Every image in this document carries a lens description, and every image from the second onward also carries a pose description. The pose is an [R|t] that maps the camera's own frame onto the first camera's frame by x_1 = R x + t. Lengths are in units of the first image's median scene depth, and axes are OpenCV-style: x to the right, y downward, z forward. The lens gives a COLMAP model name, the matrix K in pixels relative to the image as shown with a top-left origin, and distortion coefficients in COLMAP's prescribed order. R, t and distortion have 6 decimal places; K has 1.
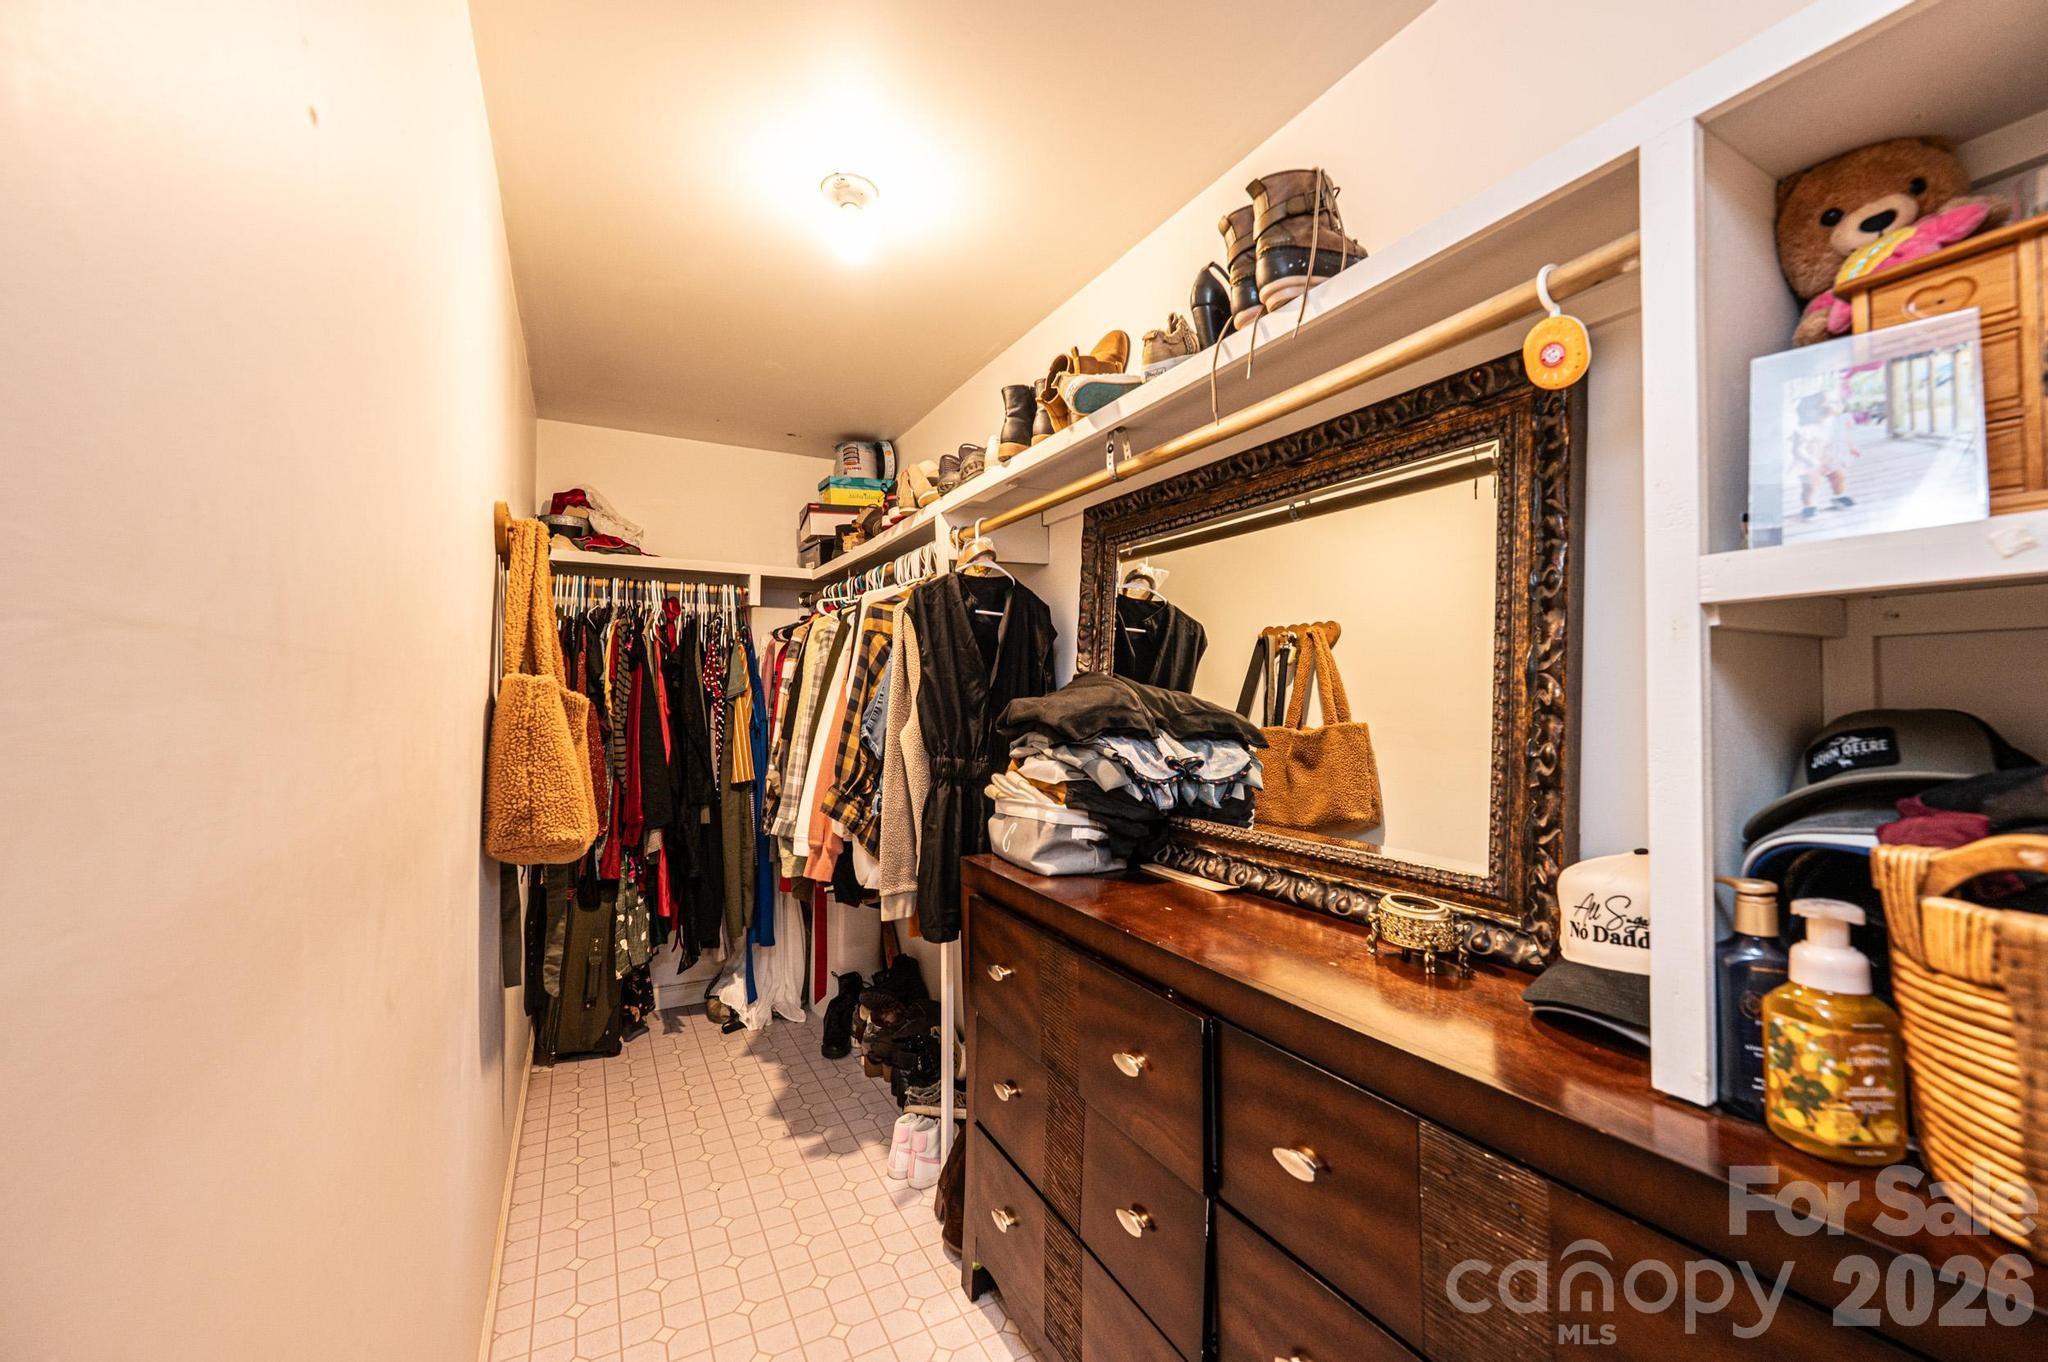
lens RADIAL K [[813.7, 0, 1029.2], [0, 813.7, 683.8], [0, 0, 1]] dist [-0.000820, 0.000275]
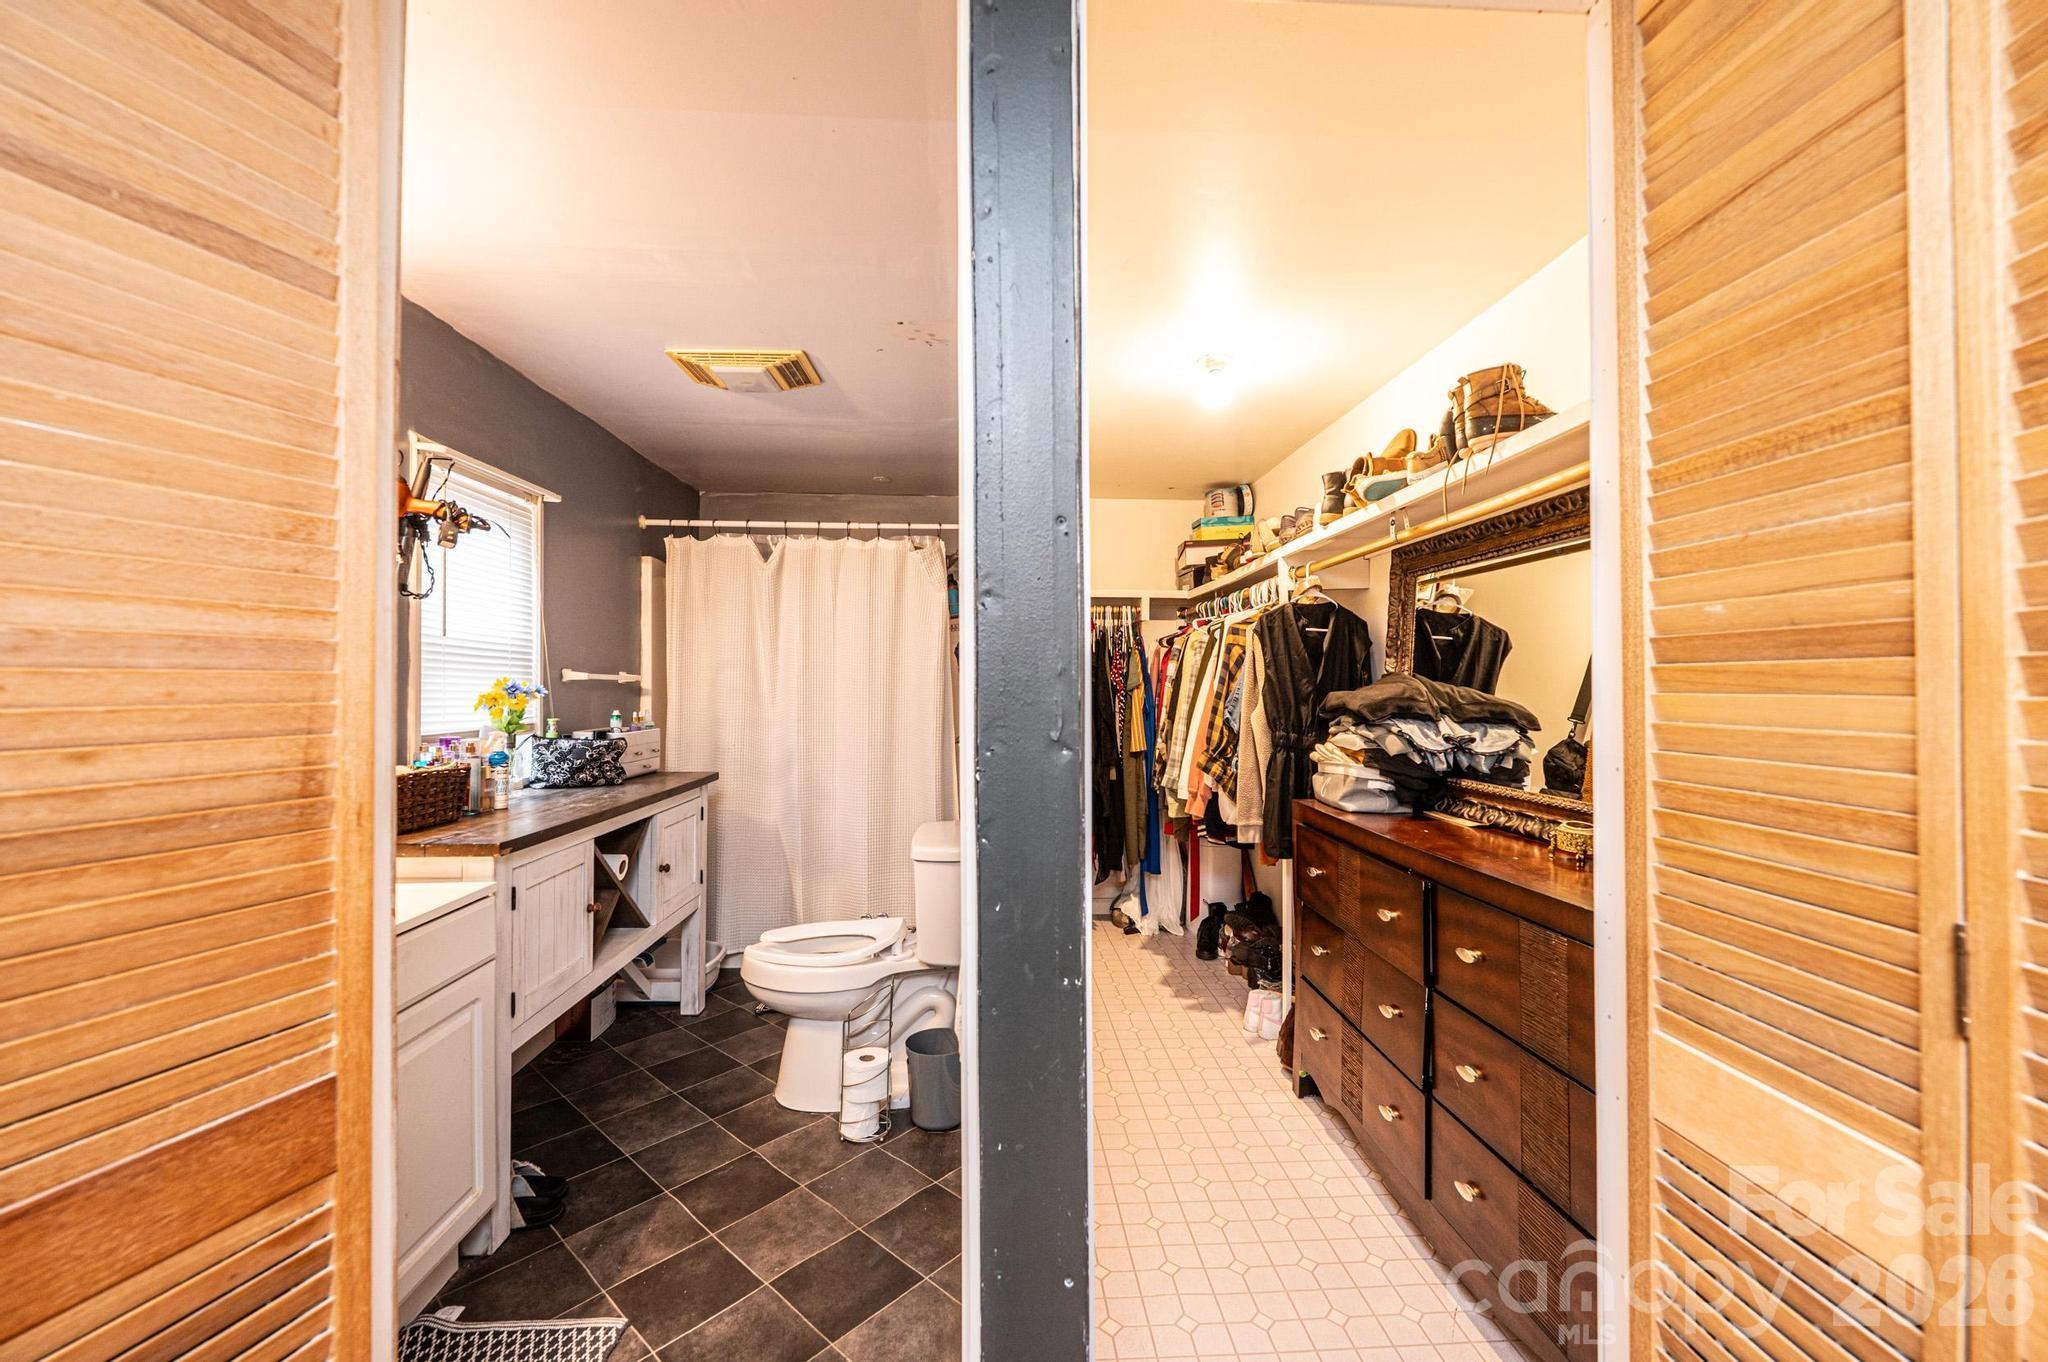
lens RADIAL K [[813.7, 0, 1029.2], [0, 813.7, 683.8], [0, 0, 1]] dist [-0.000820, 0.000275]
pose [[0.902562, 0.001001, -0.430558, 0.104064], [0.004033, 0.999934, 0.010779, -0.011897], [0.430540, -0.011465, 0.902498, -0.456695]]
